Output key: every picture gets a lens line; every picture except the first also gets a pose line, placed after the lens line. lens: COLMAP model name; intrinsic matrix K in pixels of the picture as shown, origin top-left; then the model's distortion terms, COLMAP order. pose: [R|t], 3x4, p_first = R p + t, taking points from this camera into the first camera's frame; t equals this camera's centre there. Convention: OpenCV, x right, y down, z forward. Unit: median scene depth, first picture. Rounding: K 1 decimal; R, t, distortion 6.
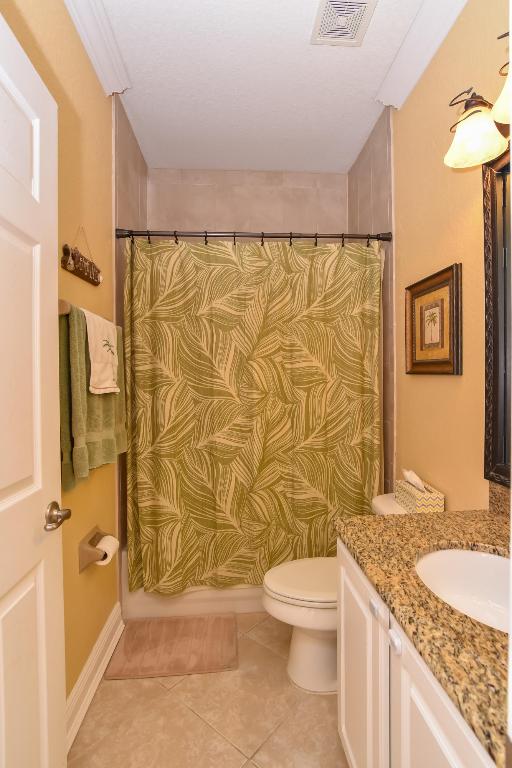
lens RADIAL K [[390.8, 0, 257.2], [0, 390.8, 382.3], [0, 0, 1]] dist [-0.031353, 0.010639]
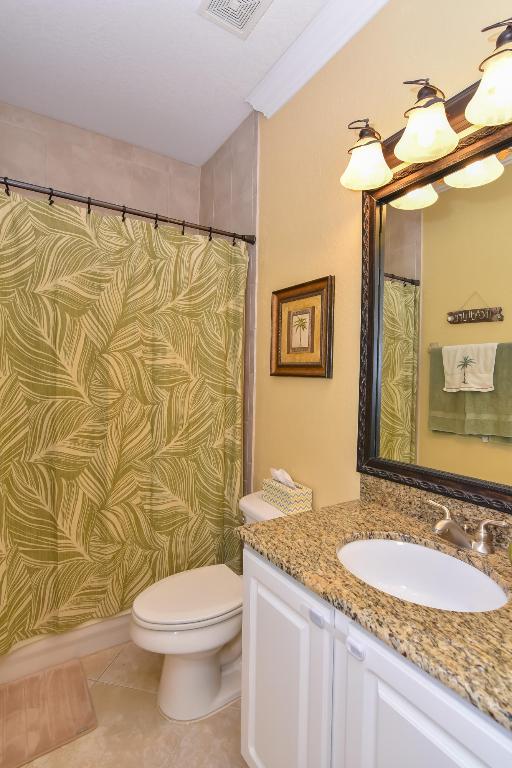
lens RADIAL K [[390.8, 0, 259.2], [0, 390.8, 382.0], [0, 0, 1]] dist [-0.031353, 0.010639]
pose [[0.872172, 0.022983, 0.488660, -0.139348], [-0.024004, 0.999703, -0.004175, 0.001030], [-0.488611, -0.008089, 0.872464, 0.103070]]
